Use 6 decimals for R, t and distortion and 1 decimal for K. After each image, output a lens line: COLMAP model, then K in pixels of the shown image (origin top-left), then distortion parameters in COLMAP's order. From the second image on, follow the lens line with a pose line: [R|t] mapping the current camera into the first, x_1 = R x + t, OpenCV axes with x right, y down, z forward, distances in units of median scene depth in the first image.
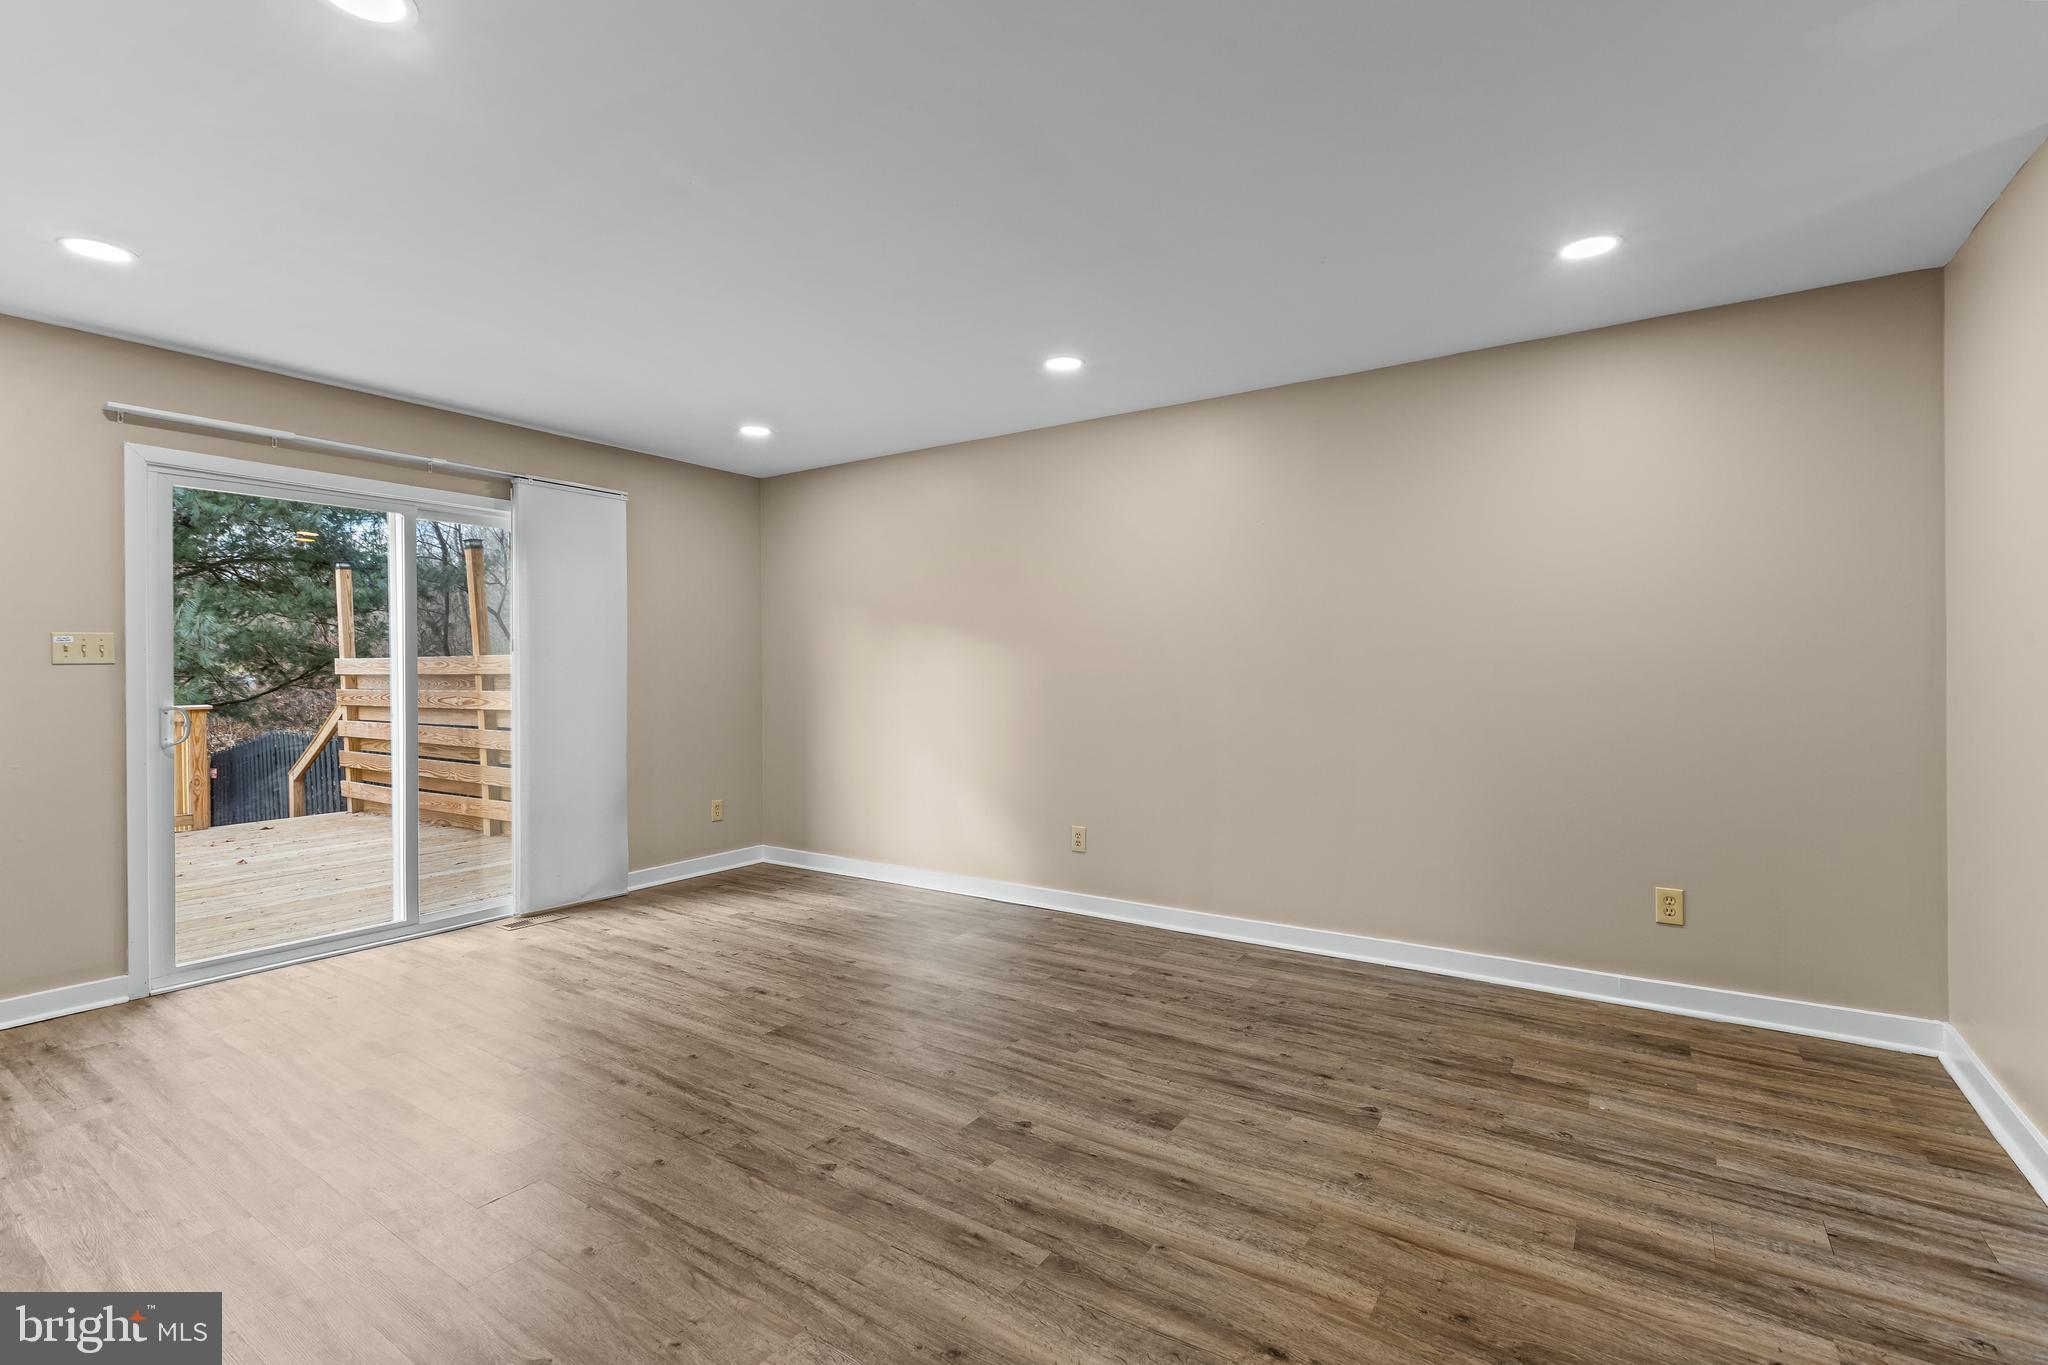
lens RADIAL K [[925.3, 0, 1015.3], [0, 925.3, 680.5], [0, 0, 1]] dist [0.001605, 0.000839]
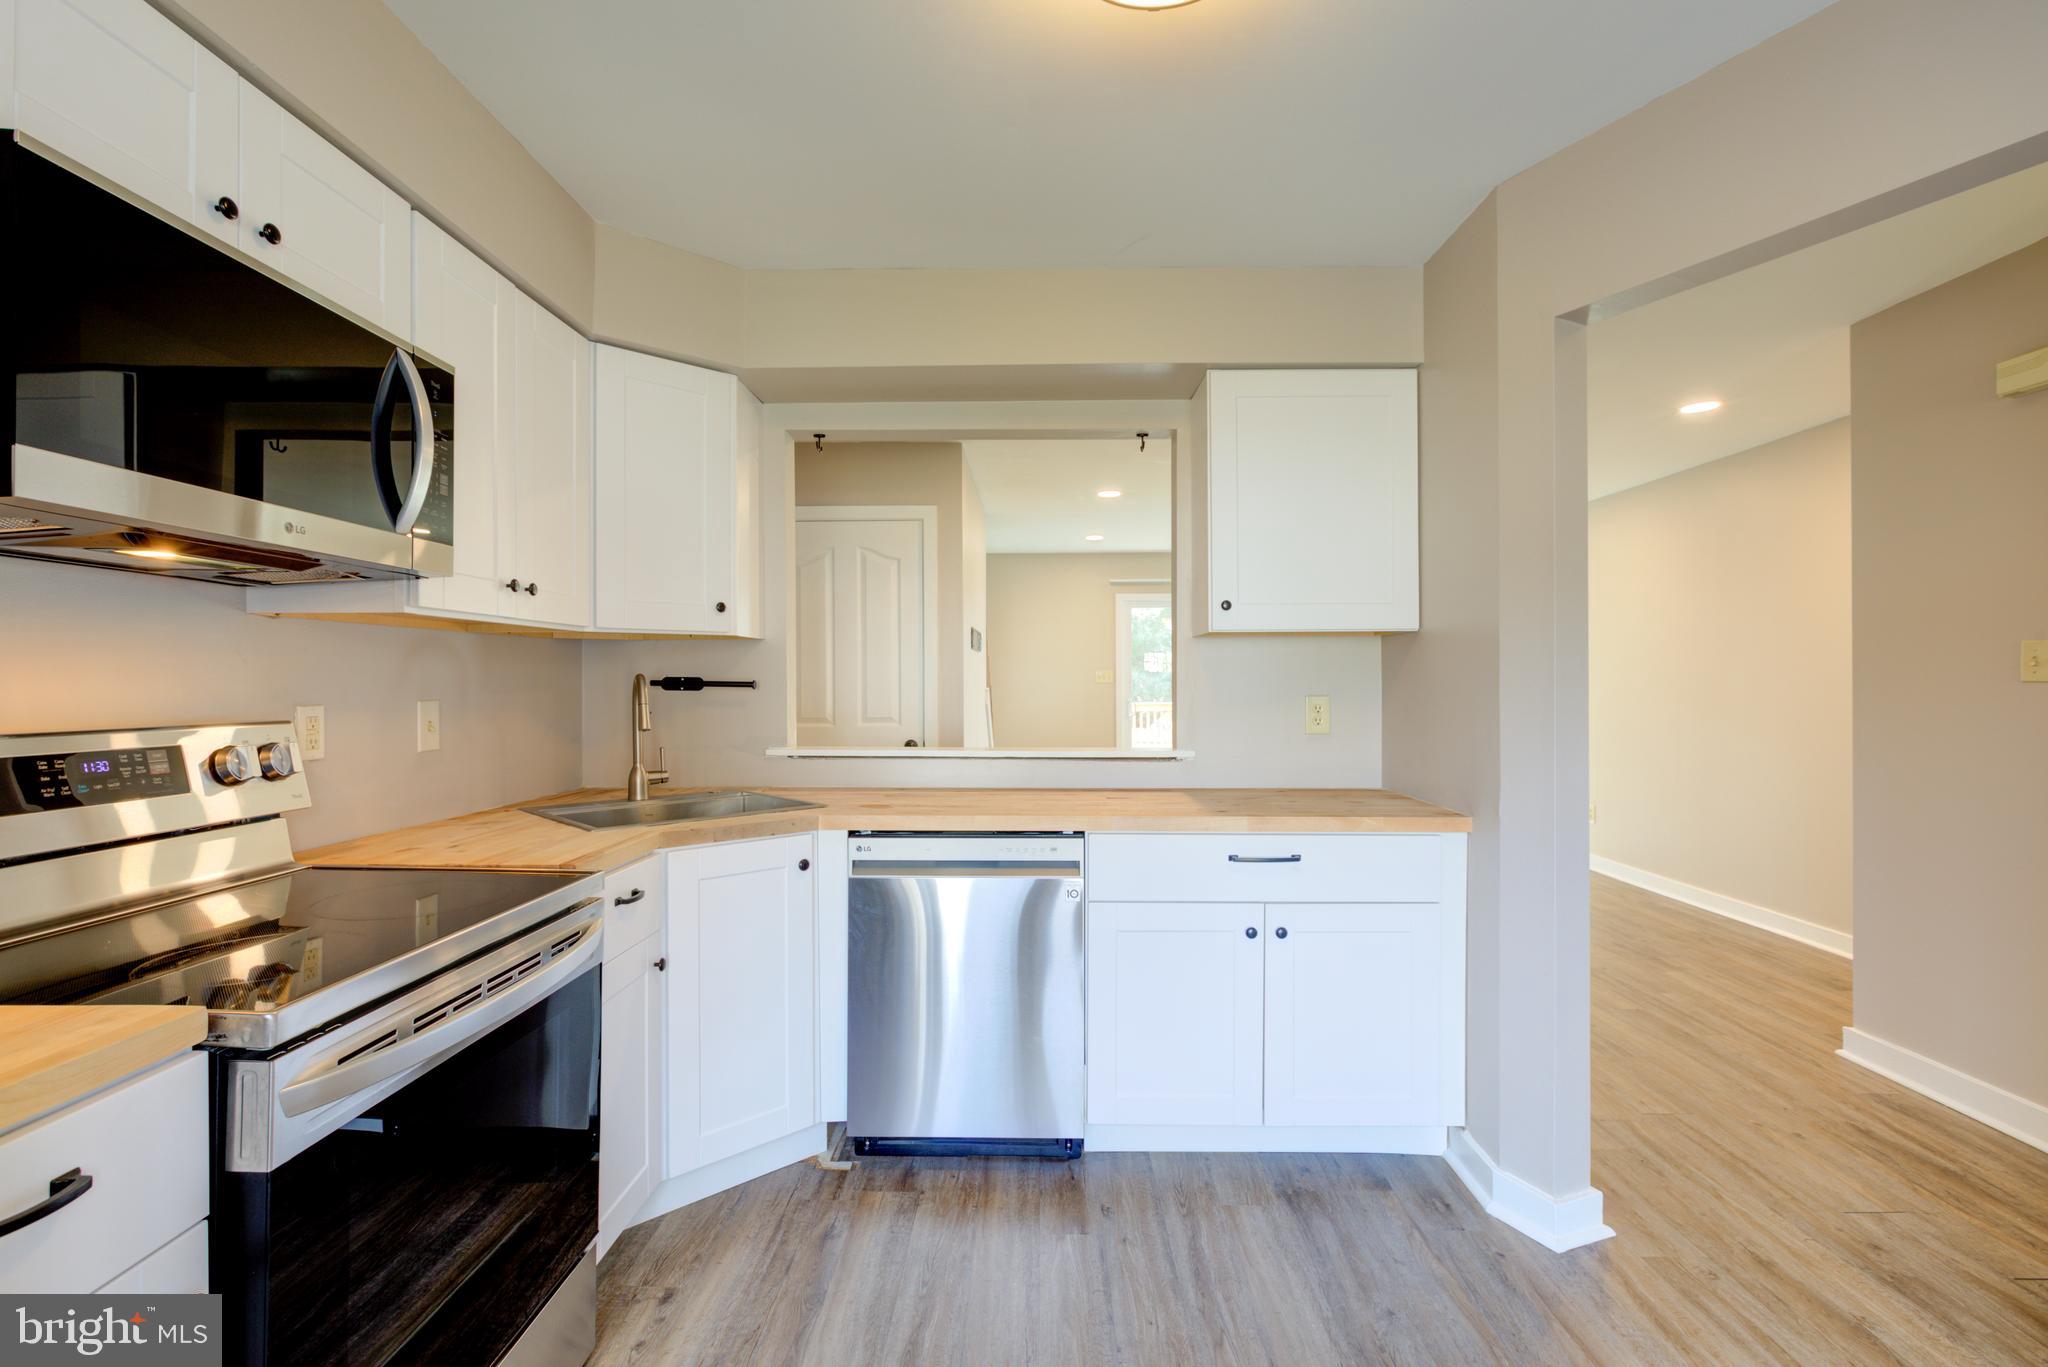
lens RADIAL K [[936.5, 0, 1024.0], [0, 936.5, 683.5], [0, 0, 1]] dist [-0.011698, 0.009527]
pose [[0.542316, 0.003802, -0.840166, 1.374921], [-0.005930, 0.999982, 0.000697, -0.023907], [0.840153, 0.004605, 0.542329, -0.774572]]
